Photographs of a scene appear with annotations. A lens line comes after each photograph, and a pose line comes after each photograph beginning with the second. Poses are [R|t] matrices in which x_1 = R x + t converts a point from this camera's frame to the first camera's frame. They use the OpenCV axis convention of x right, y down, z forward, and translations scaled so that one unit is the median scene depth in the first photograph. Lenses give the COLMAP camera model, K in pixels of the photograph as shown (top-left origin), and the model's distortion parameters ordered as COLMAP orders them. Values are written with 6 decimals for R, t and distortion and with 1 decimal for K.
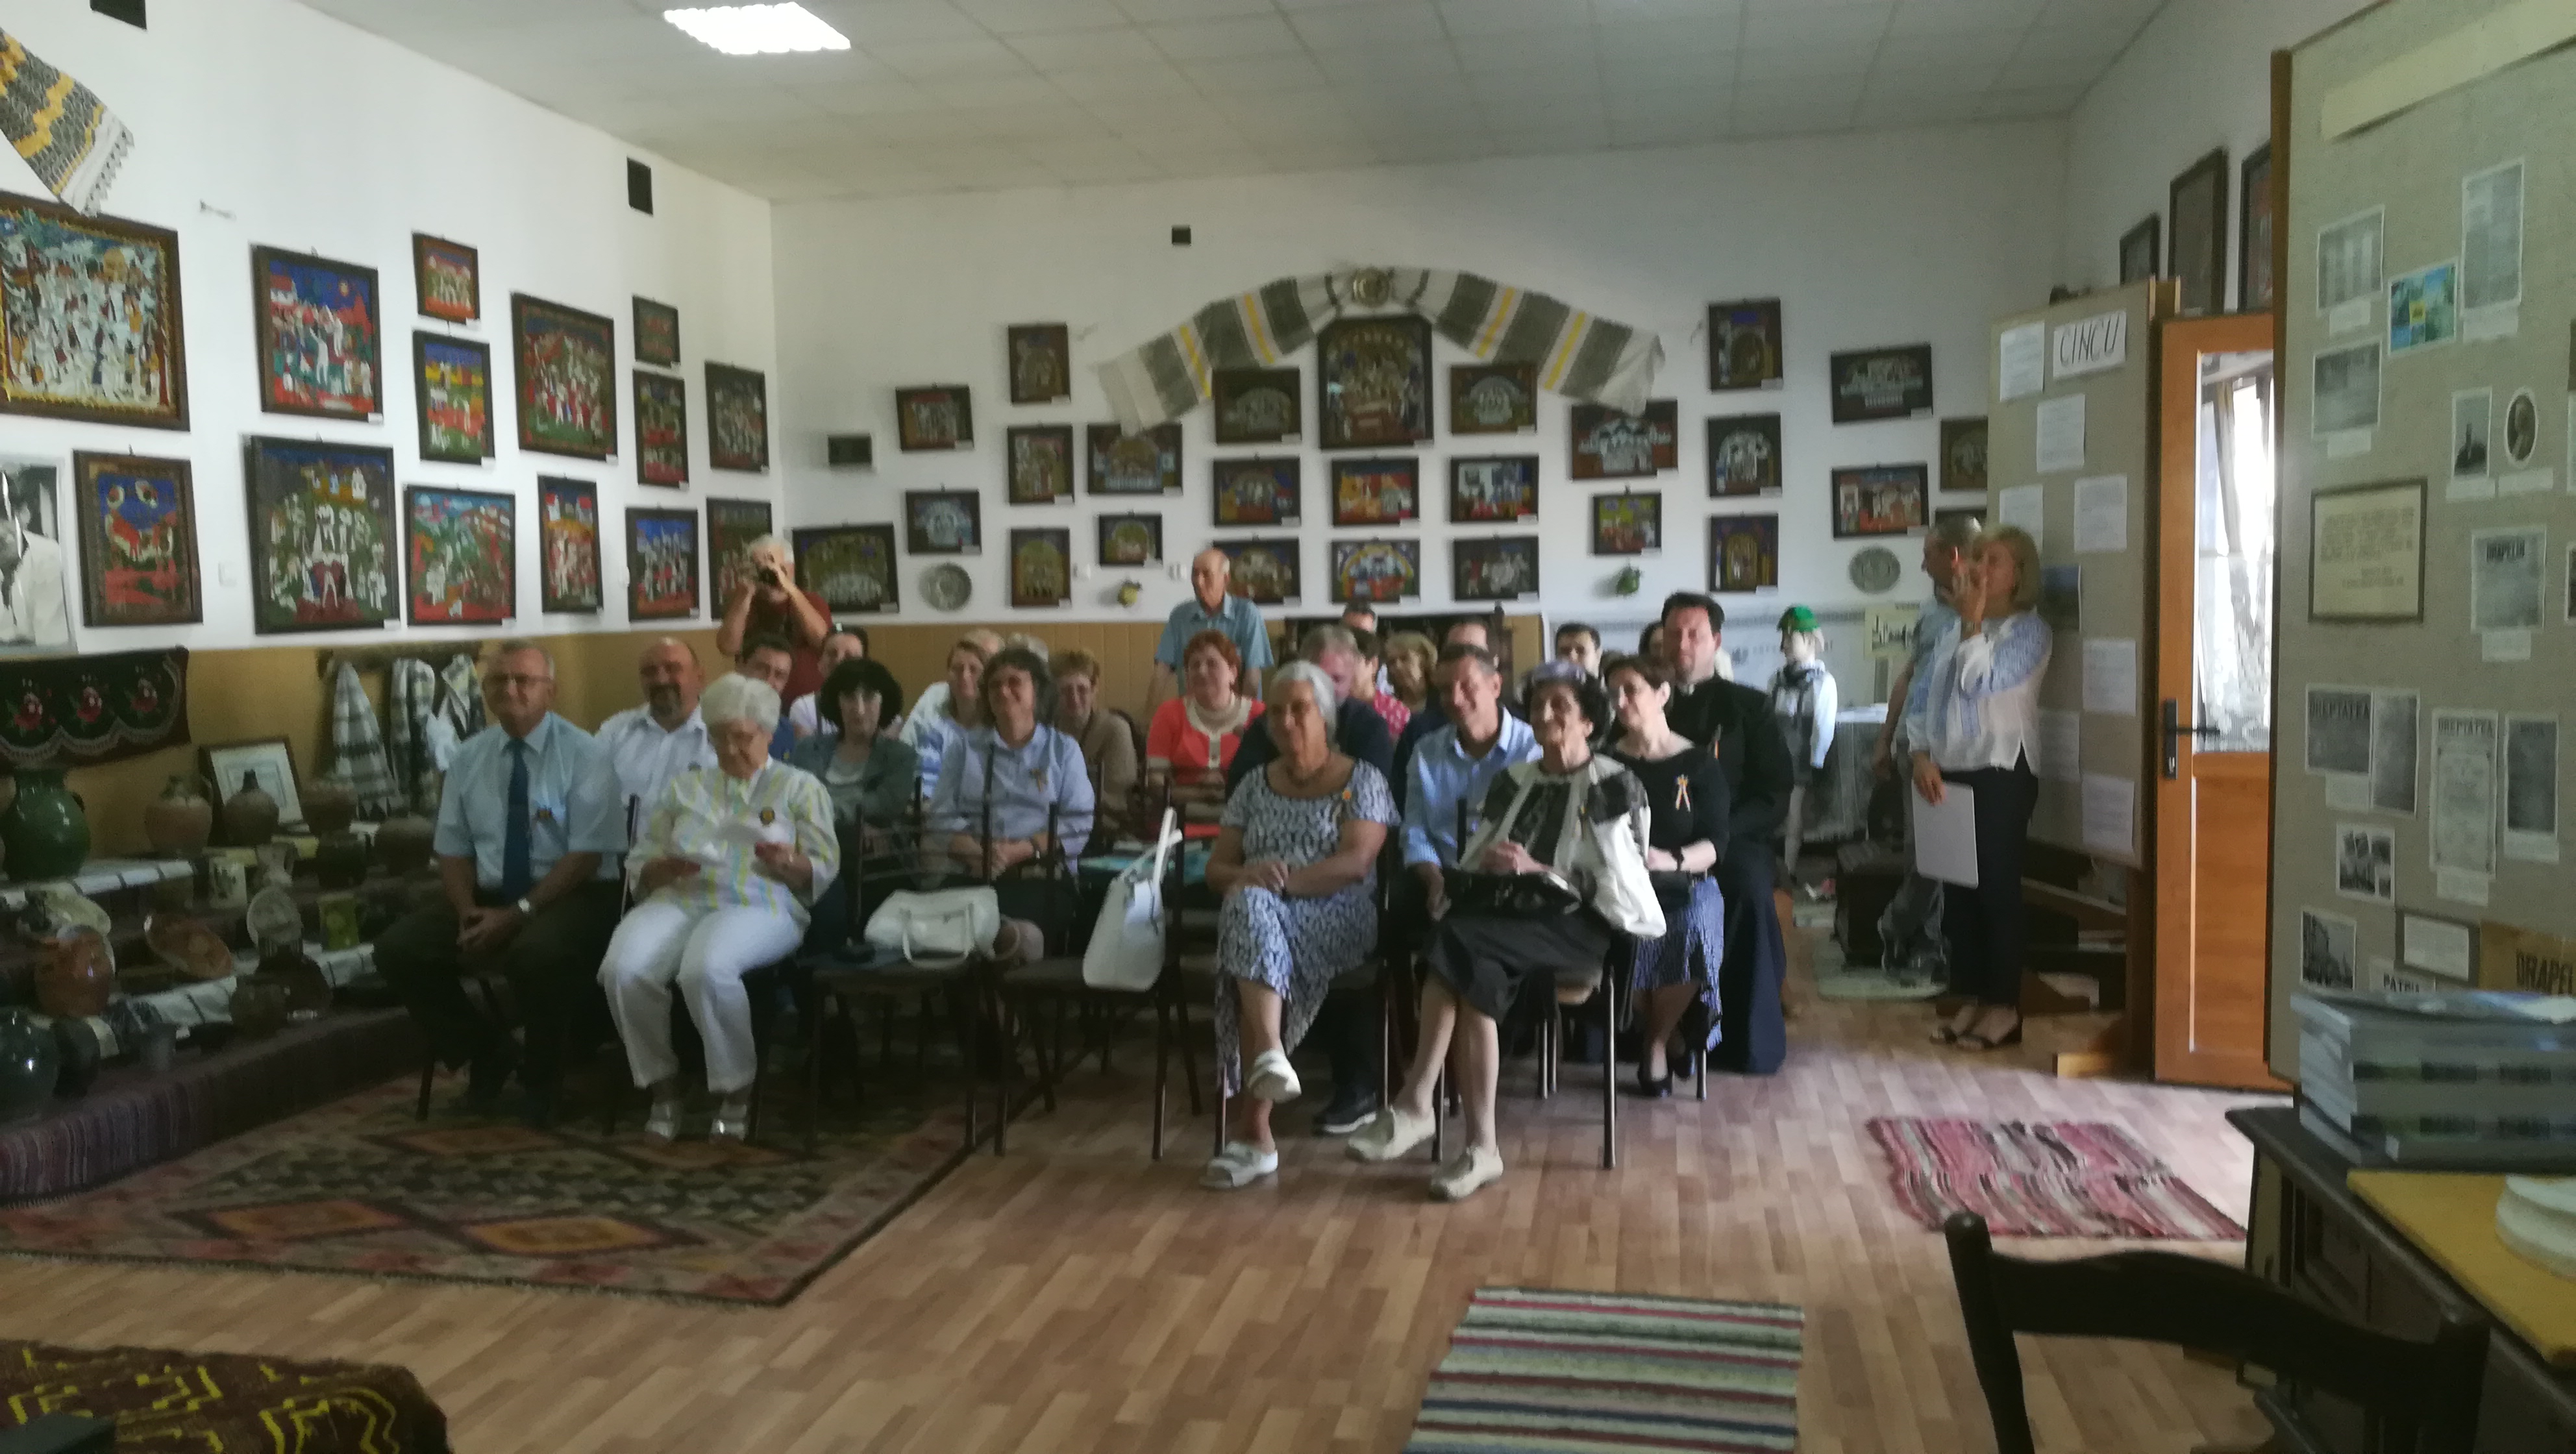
lens RADIAL K [[1974.7, 0, 1310.6], [0, 1974.7, 758.3], [0, 0, 1]] dist [0.075353, -0.108510]
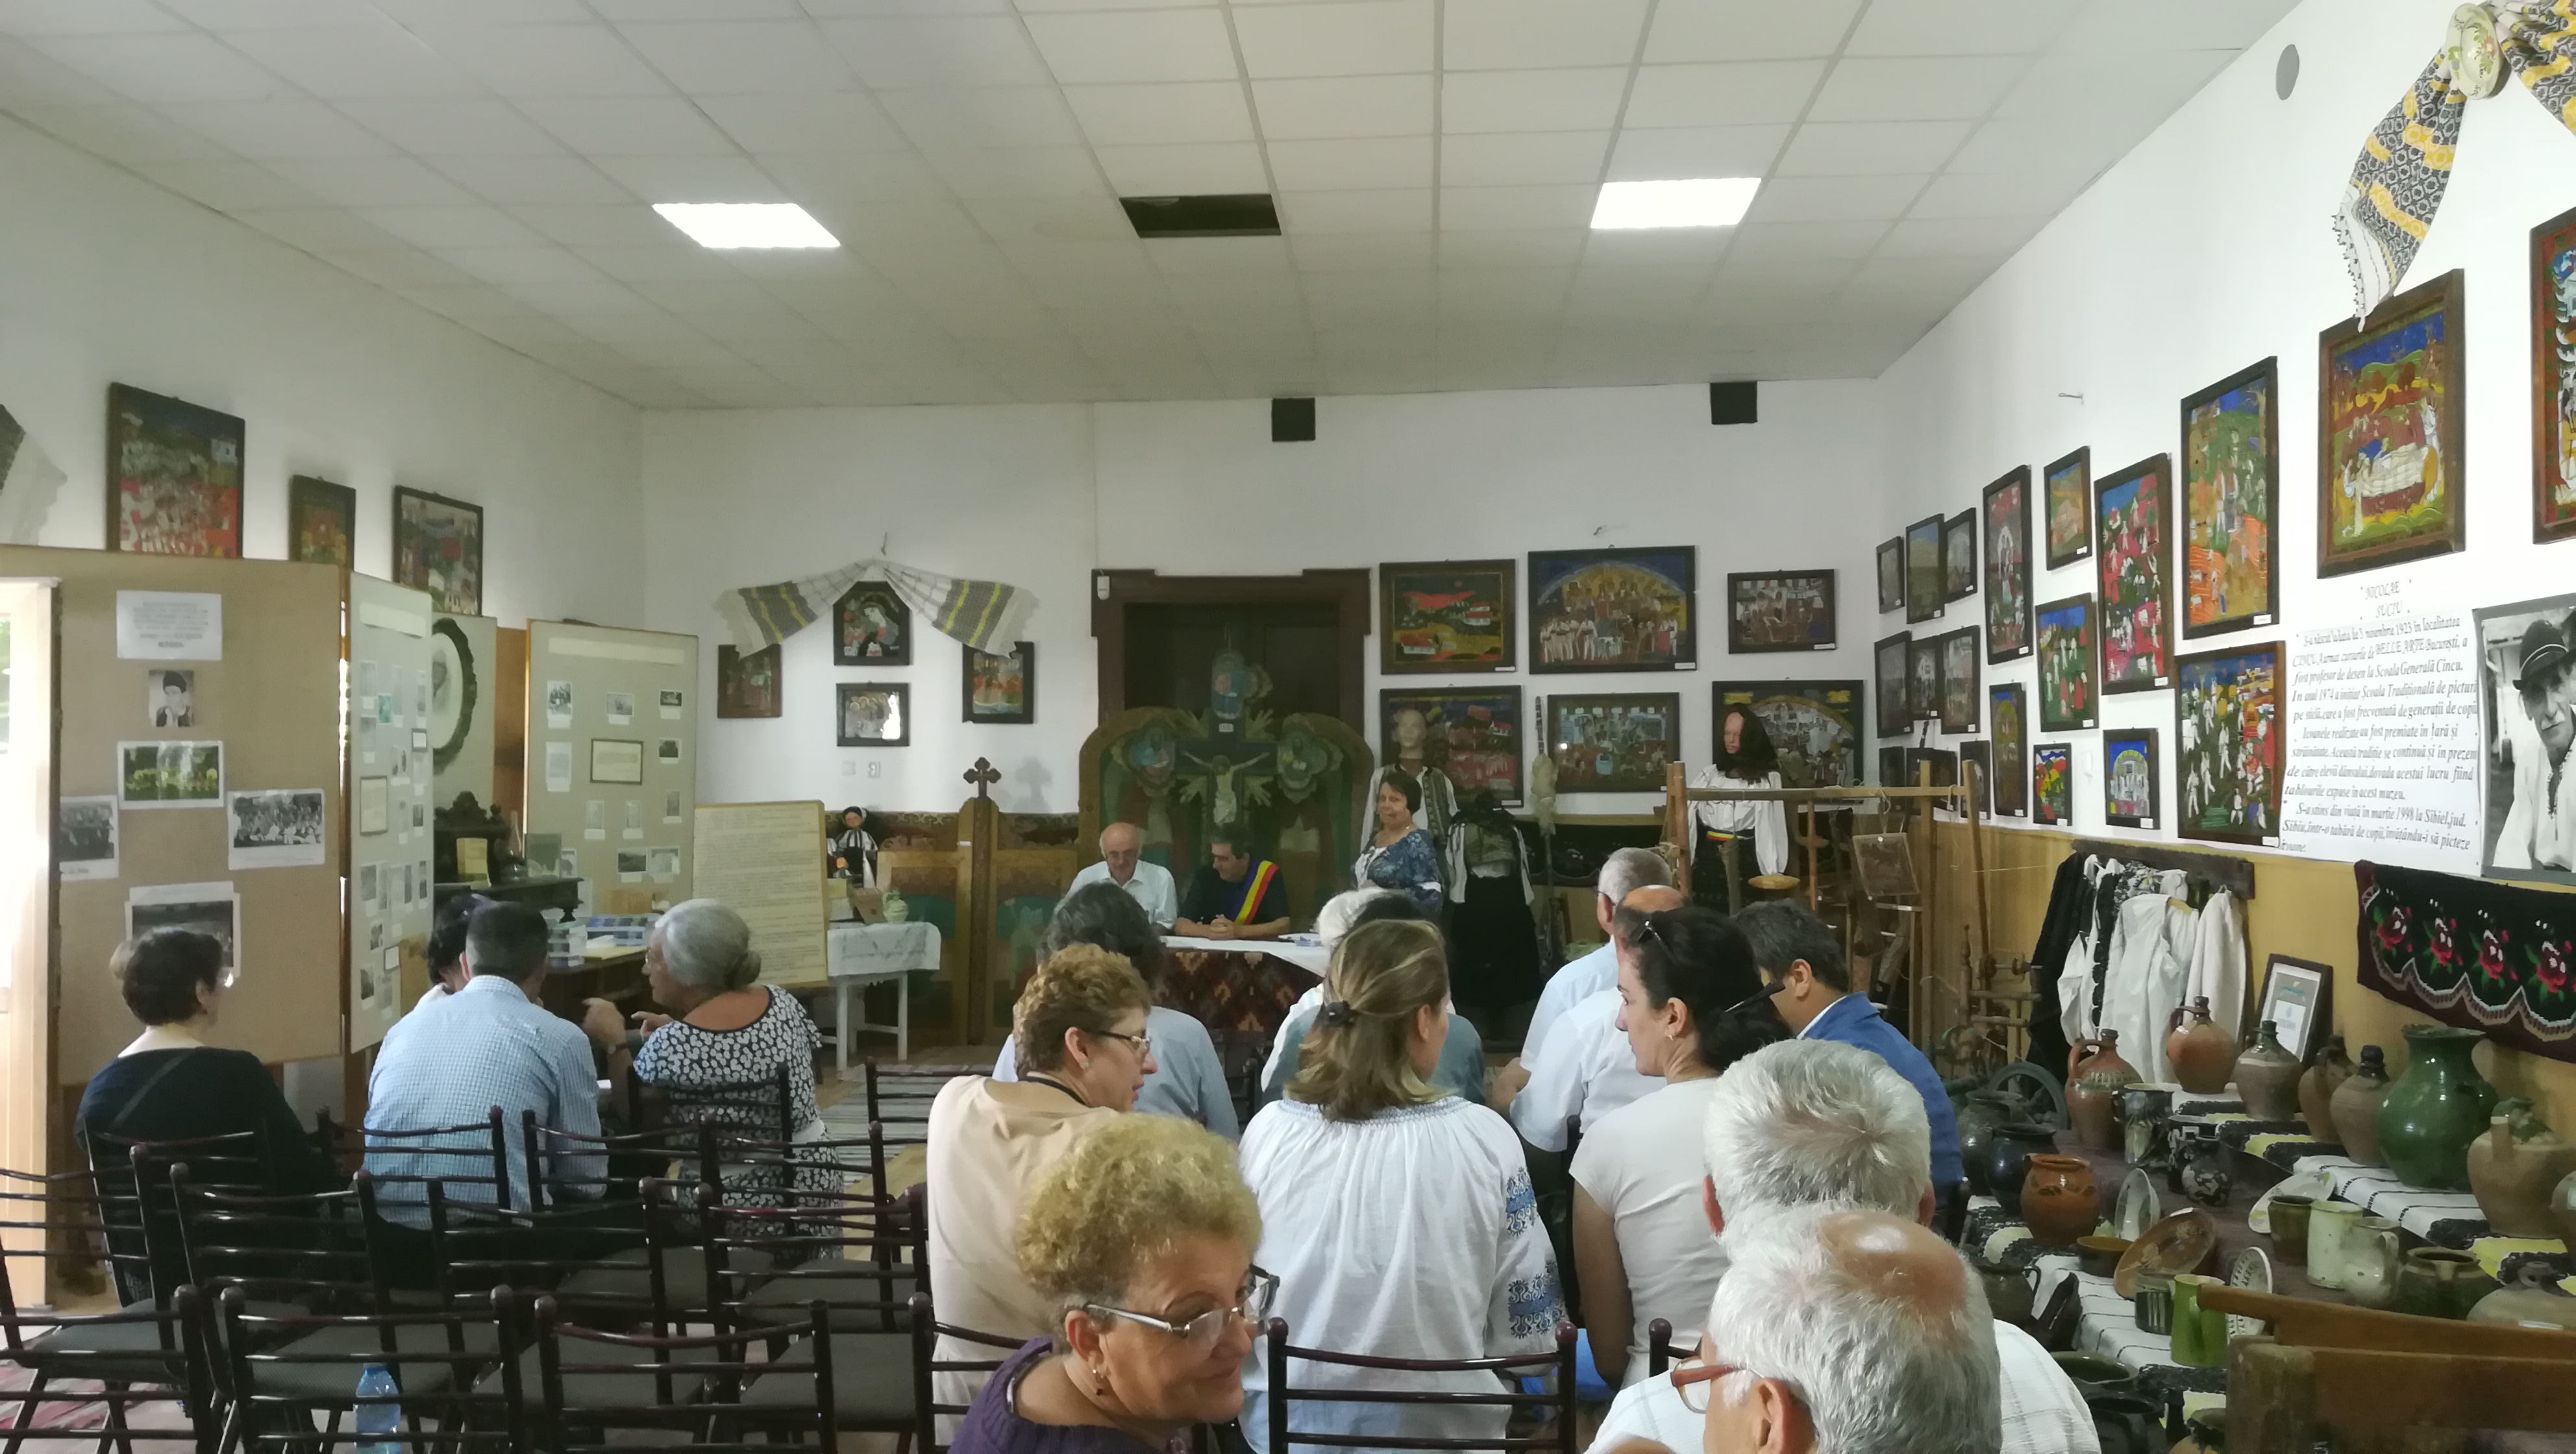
lens RADIAL K [[1974.7, 0, 1307.3], [0, 1974.7, 744.5], [0, 0, 1]] dist [0.075353, -0.108510]
pose [[-0.992407, 0.017720, -0.121714, -0.121194], [0.009600, 0.997708, 0.066979, -0.138961], [0.122621, 0.065302, -0.990303, 1.498242]]
